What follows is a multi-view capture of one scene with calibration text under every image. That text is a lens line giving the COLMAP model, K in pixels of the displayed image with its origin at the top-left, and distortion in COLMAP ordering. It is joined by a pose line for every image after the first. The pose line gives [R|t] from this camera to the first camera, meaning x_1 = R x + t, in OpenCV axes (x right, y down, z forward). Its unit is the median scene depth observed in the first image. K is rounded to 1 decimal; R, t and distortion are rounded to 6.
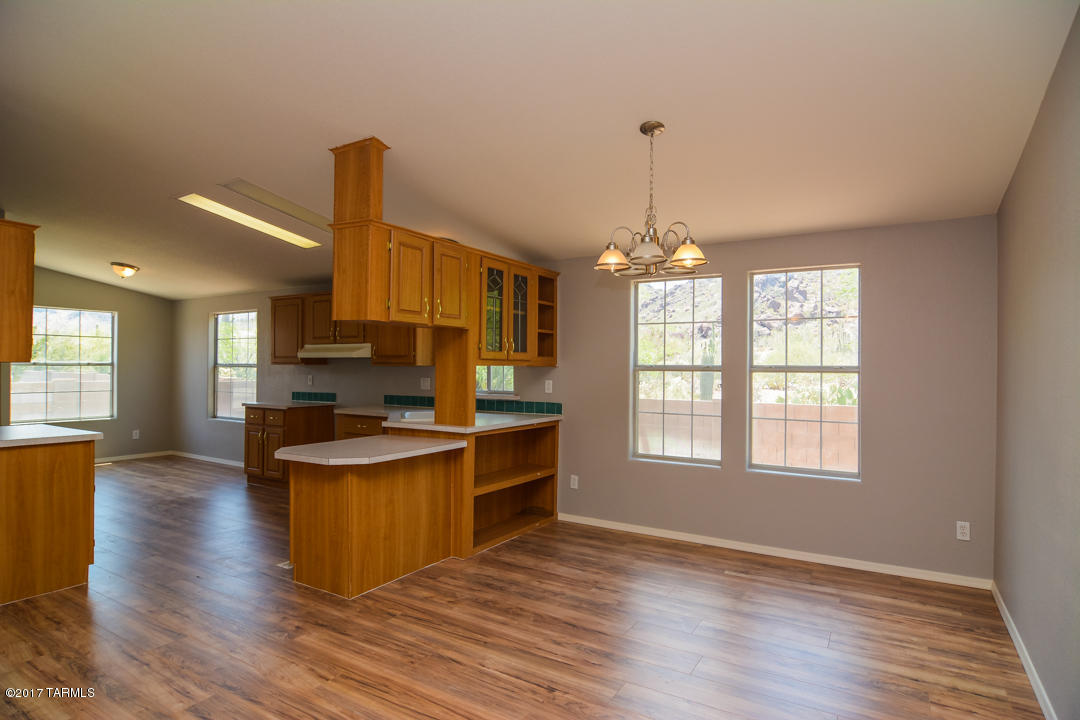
lens RADIAL K [[577.4, 0, 544.5], [0, 577.4, 363.9], [0, 0, 1]] dist [-0.011356, -0.006978]
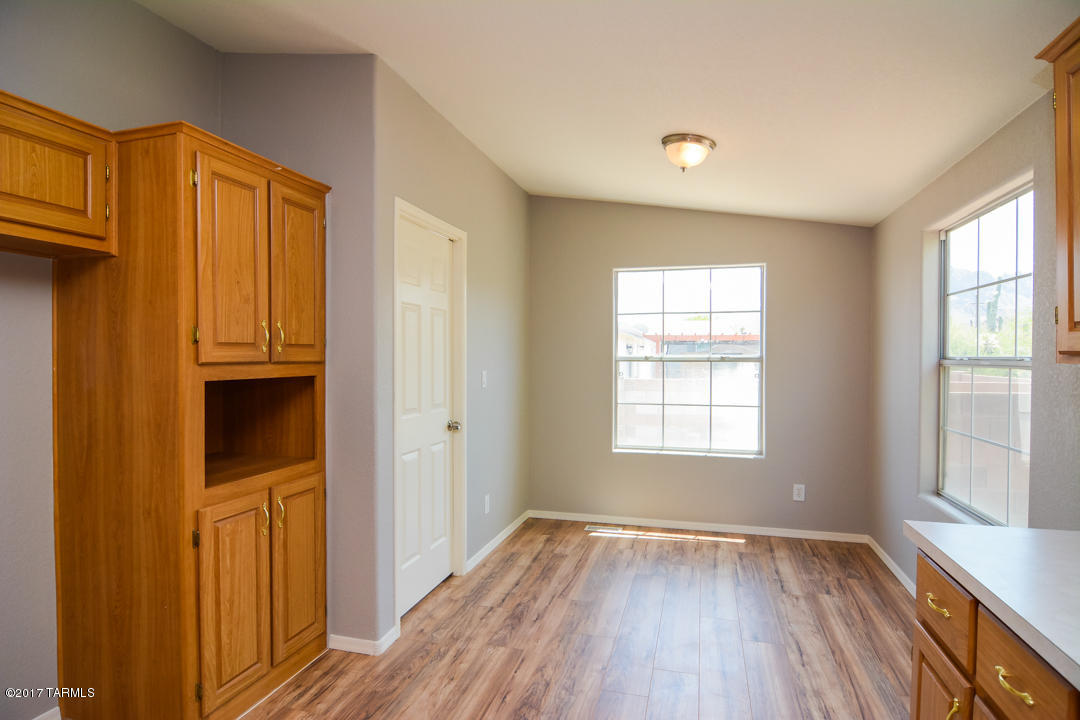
lens RADIAL K [[577.4, 0, 540.3], [0, 577.4, 364.1], [0, 0, 1]] dist [-0.011356, -0.006978]
pose [[0.267261, 0.006963, -0.963599, -0.386245], [0.005260, 0.999948, 0.008684, -0.000797], [0.963610, -0.007390, 0.267210, 0.908058]]
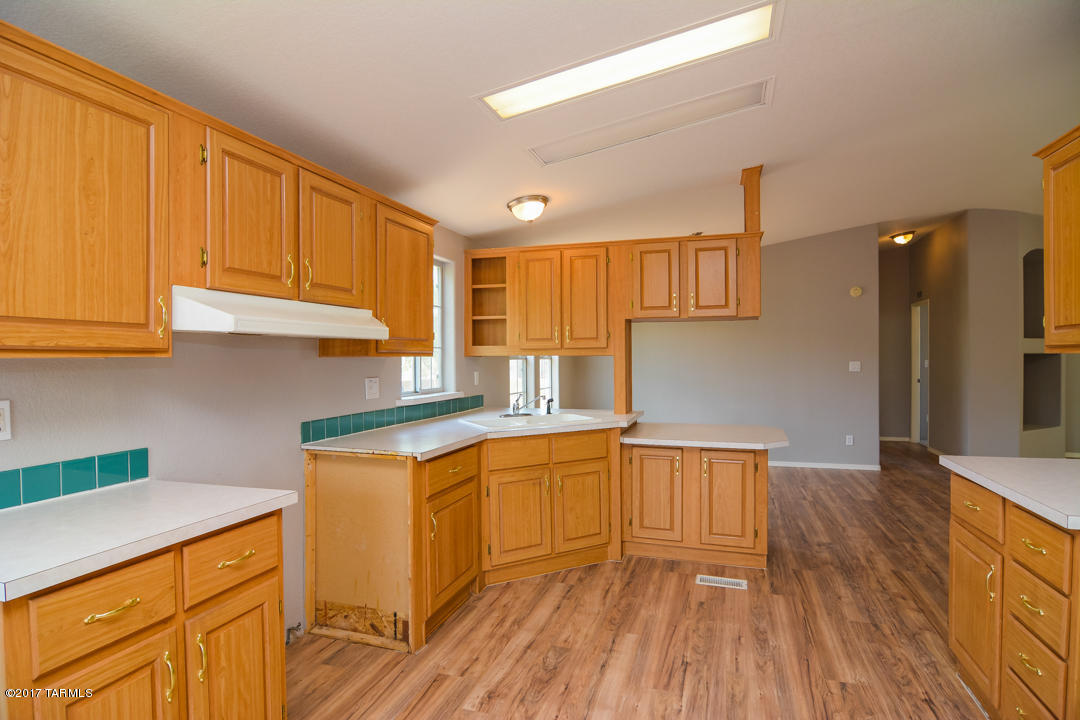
lens RADIAL K [[577.4, 0, 539.8], [0, 577.4, 366.1], [0, 0, 1]] dist [-0.011356, -0.006978]
pose [[-0.230827, -0.020224, 0.972785, -0.830509], [-0.001694, 0.999791, 0.020383, 0.000586], [-0.972993, 0.003057, -0.230813, 1.017001]]
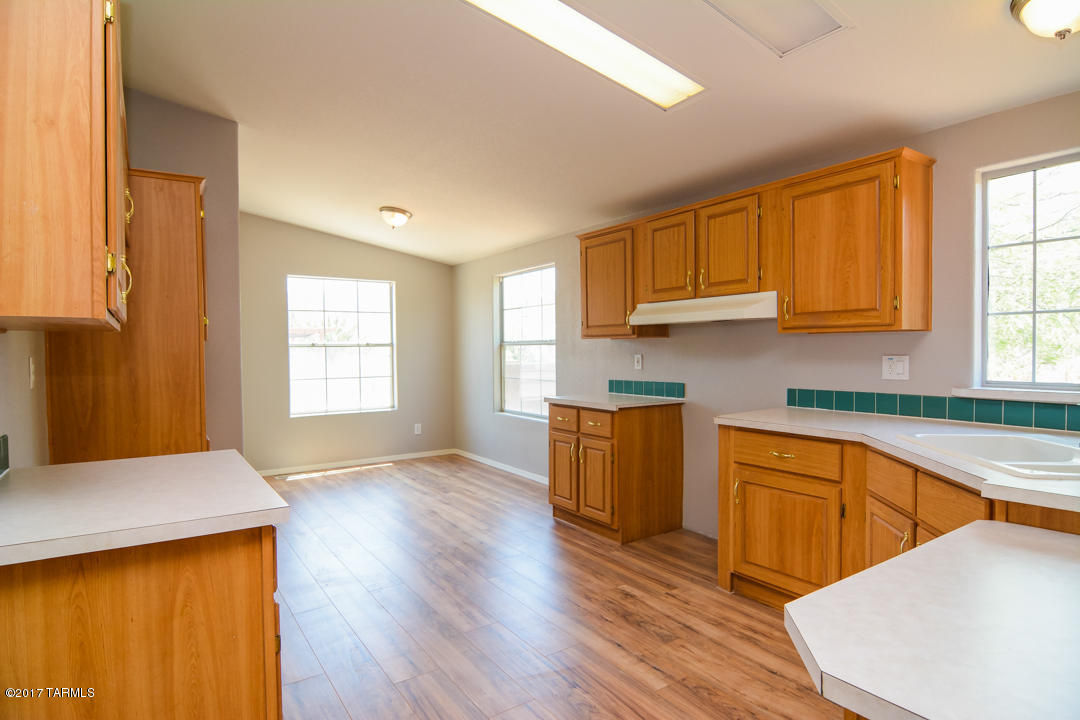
lens RADIAL K [[577.4, 0, 542.4], [0, 577.4, 364.3], [0, 0, 1]] dist [-0.011356, -0.006978]
pose [[0.909996, -0.004533, -0.414592, -0.290406], [0.018103, 0.999421, 0.028808, 0.012642], [0.414222, -0.033720, 0.909551, 0.456560]]
